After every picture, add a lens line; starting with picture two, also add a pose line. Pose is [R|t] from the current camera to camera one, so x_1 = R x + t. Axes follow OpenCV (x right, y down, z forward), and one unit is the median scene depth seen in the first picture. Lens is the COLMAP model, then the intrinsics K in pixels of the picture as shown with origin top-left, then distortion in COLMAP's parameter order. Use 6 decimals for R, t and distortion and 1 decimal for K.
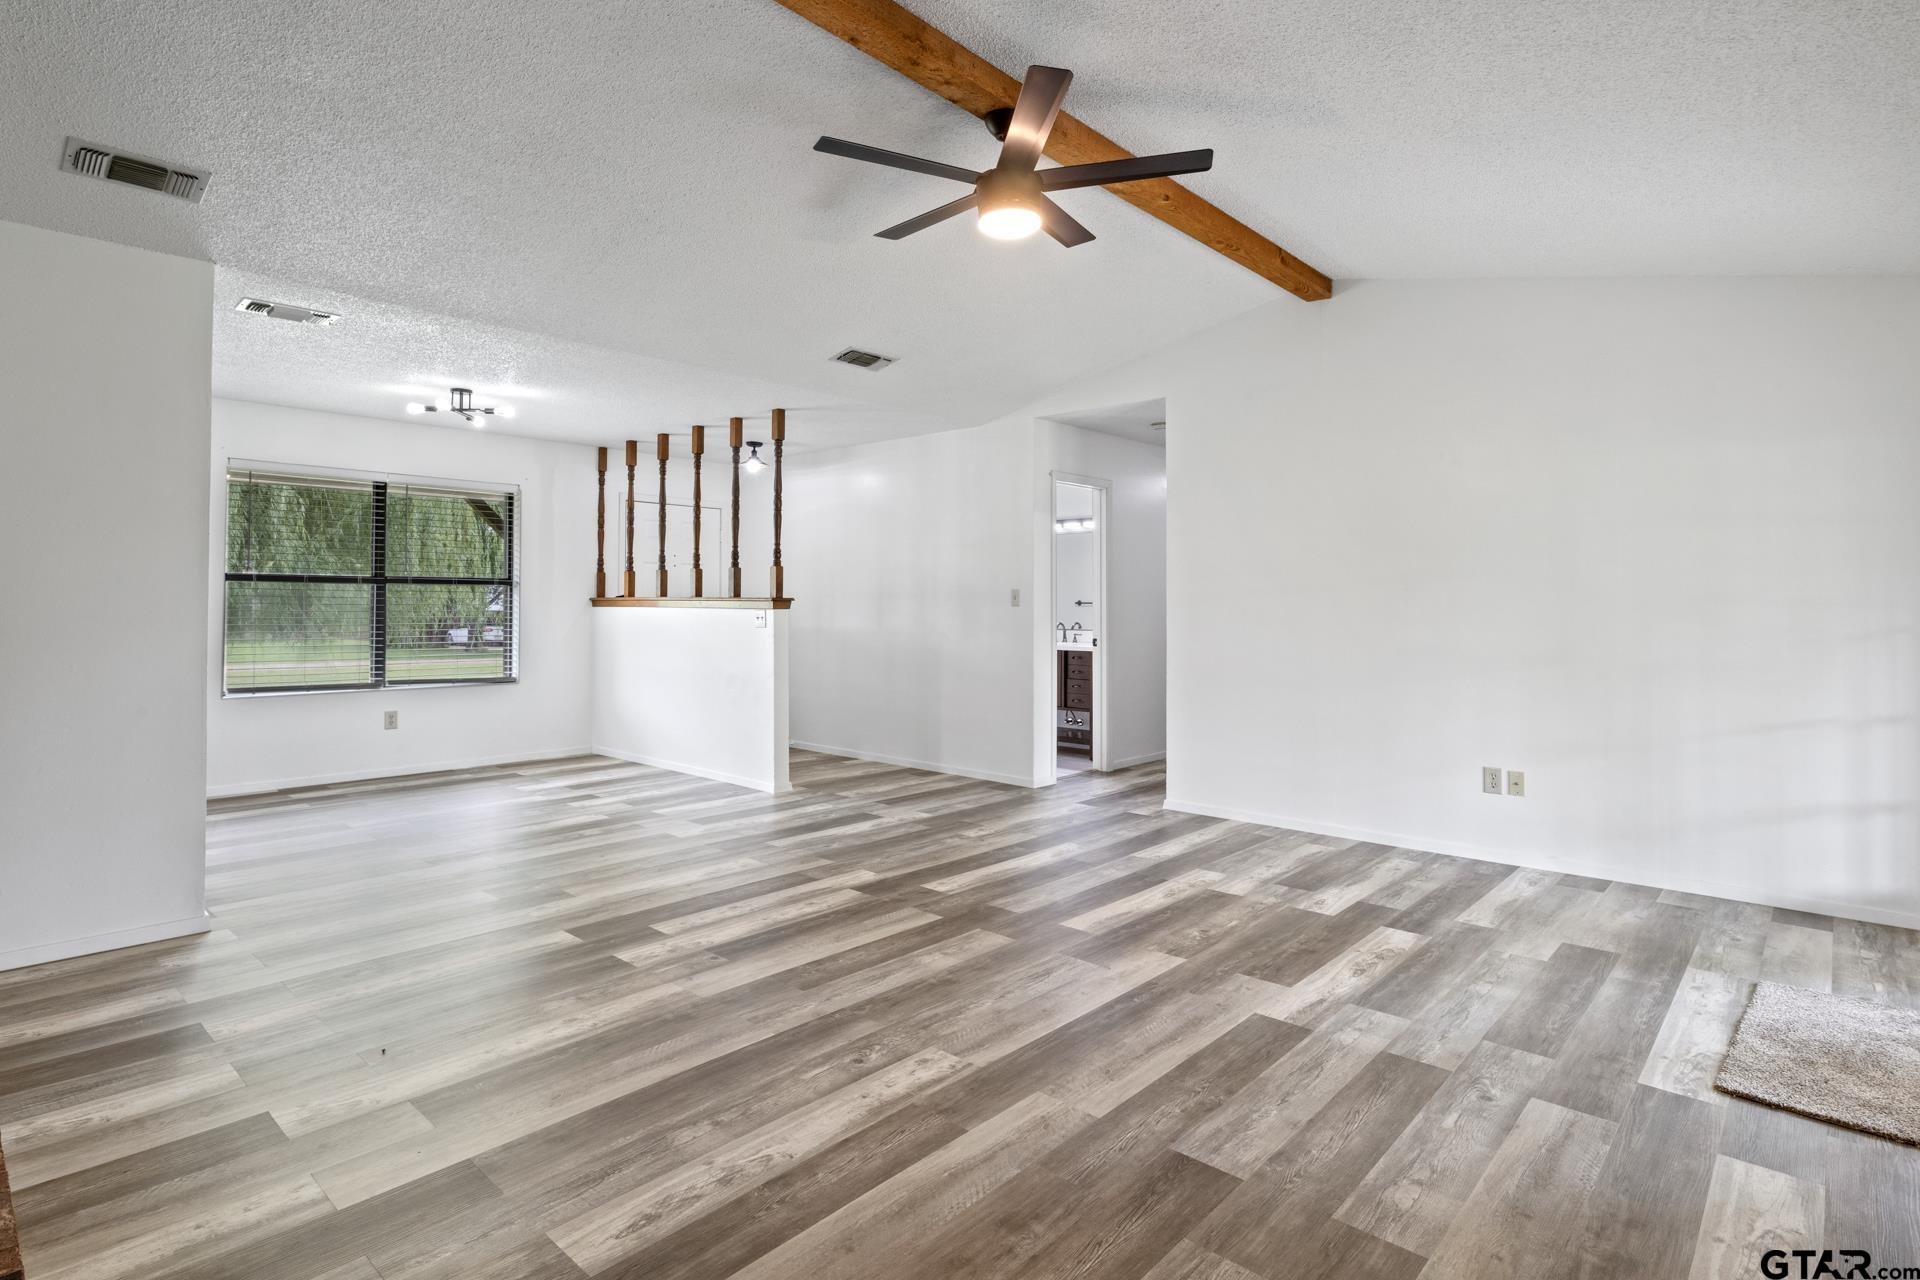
lens RADIAL K [[968.7, 0, 957.9], [0, 968.7, 589.0], [0, 0, 1]] dist [-0.004891, -0.002274]
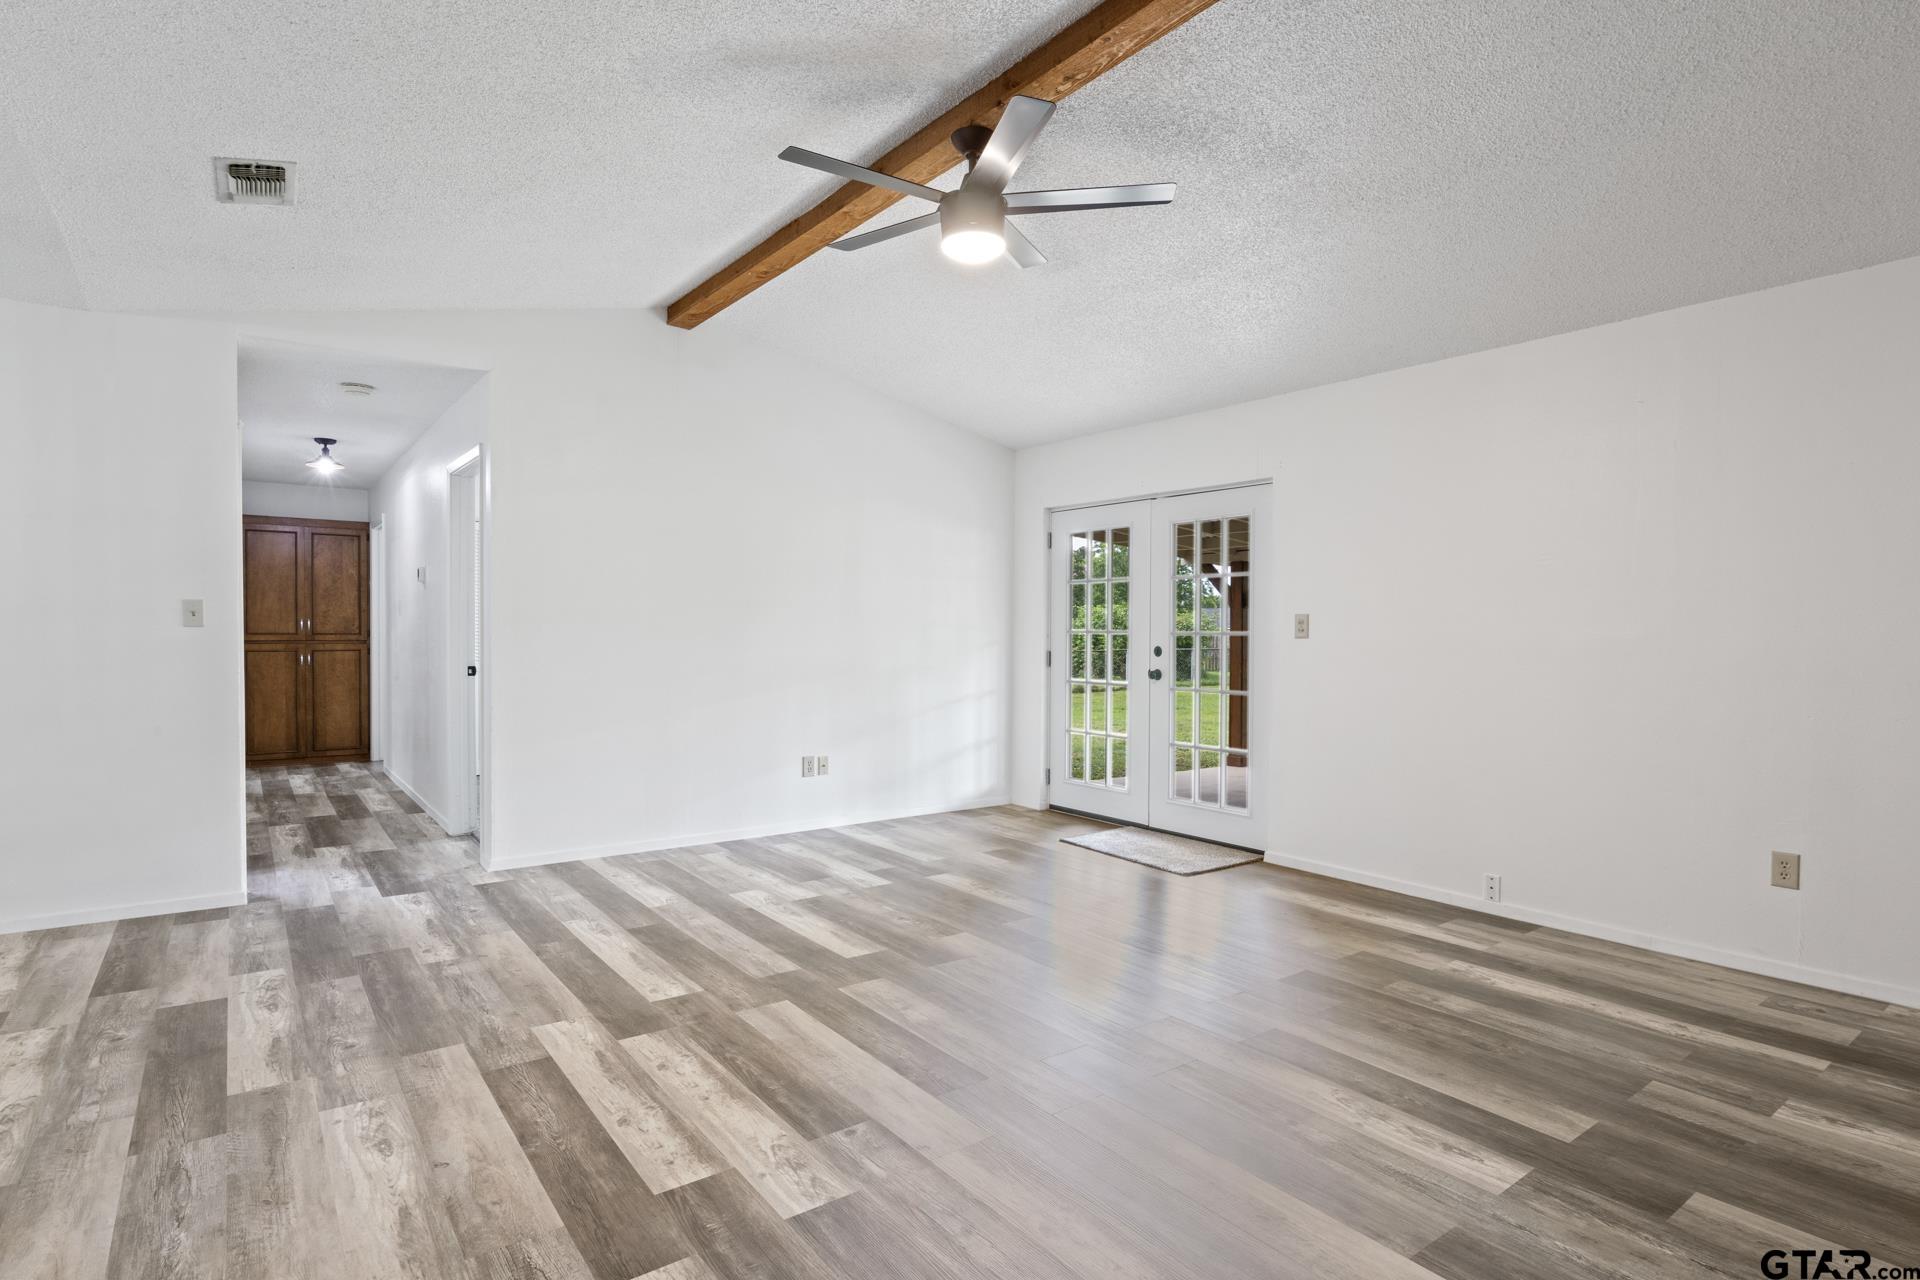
lens RADIAL K [[968.7, 0, 966.1], [0, 968.7, 651.9], [0, 0, 1]] dist [-0.004891, -0.002274]
pose [[0.191312, -0.023490, 0.981248, -0.944889], [-0.022466, 0.999347, 0.028304, 0.010623], [-0.981272, -0.027460, 0.190659, 0.816524]]
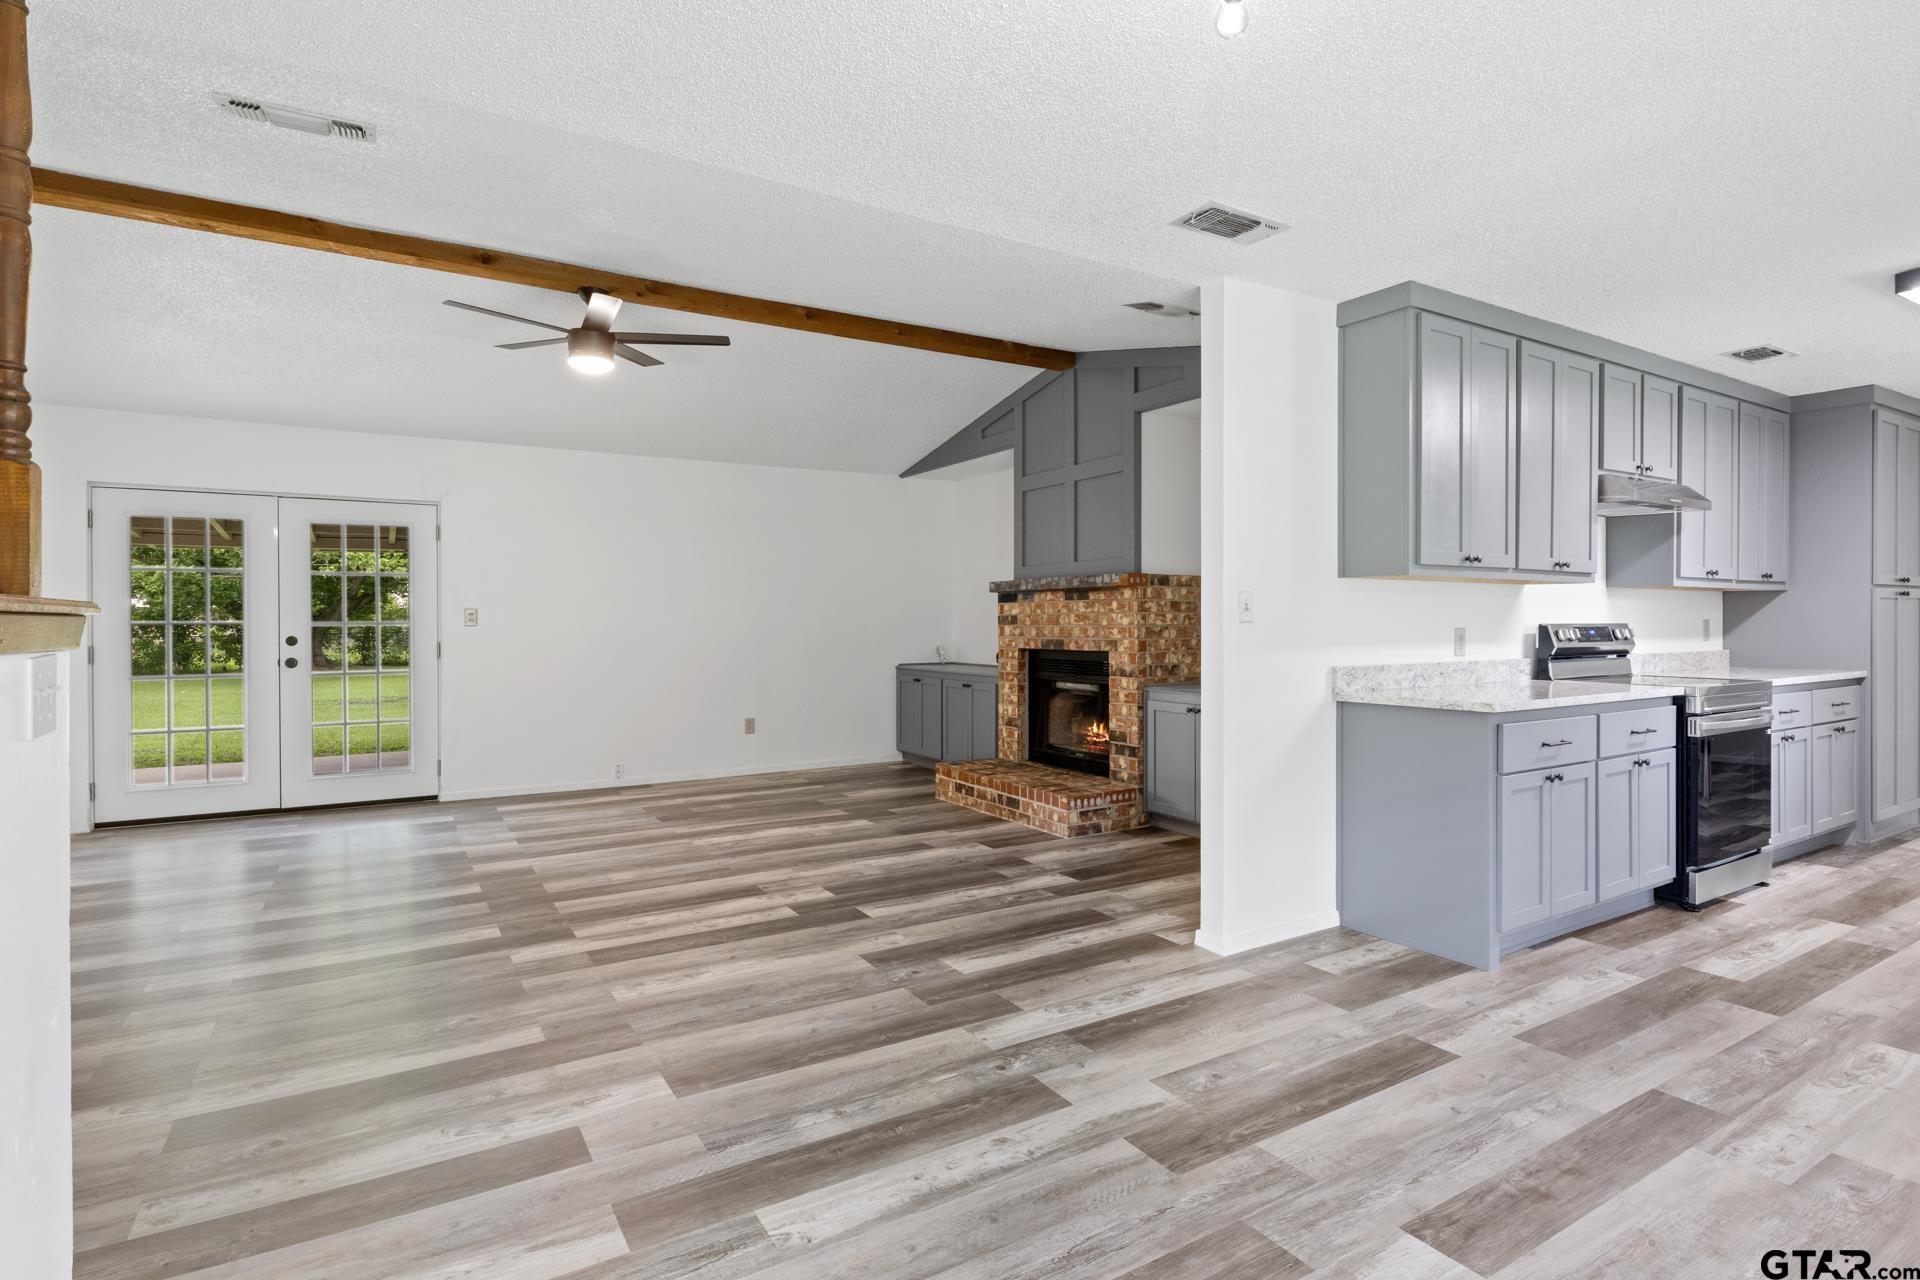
lens RADIAL K [[968.7, 0, 953.4], [0, 968.7, 621.0], [0, 0, 1]] dist [-0.004891, -0.002274]
pose [[-0.955568, -0.003254, 0.294752, -0.918390], [-0.007714, 0.999873, -0.013972, 0.031007], [-0.294669, -0.015625, -0.955472, 2.271550]]
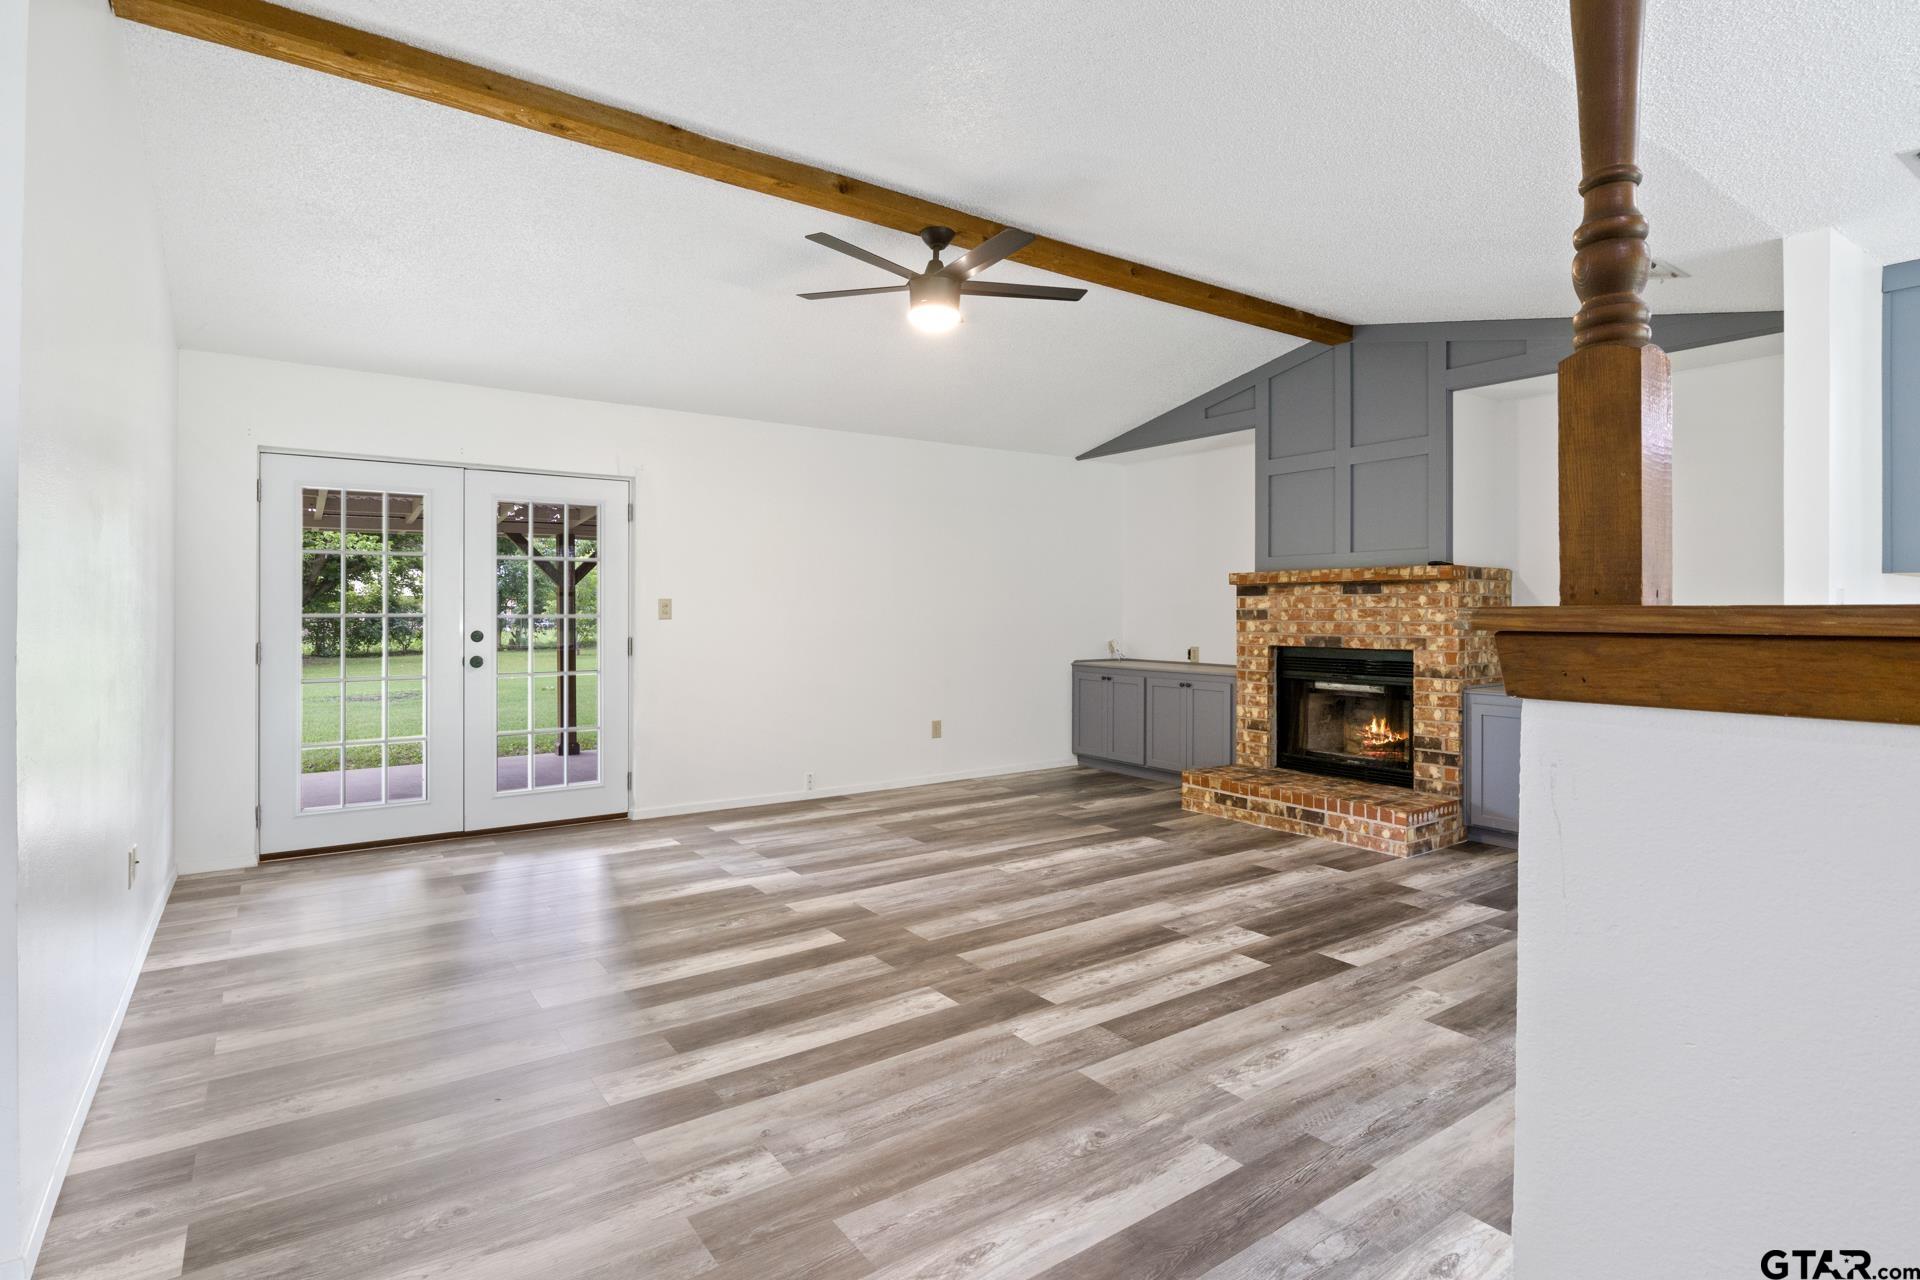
lens RADIAL K [[968.7, 0, 951.4], [0, 968.7, 604.7], [0, 0, 1]] dist [-0.004891, -0.002274]
pose [[-0.974120, -0.005722, 0.225960, -0.258368], [-0.010499, 0.999746, -0.019946, 0.023468], [-0.225788, -0.021802, -0.973932, 2.253686]]
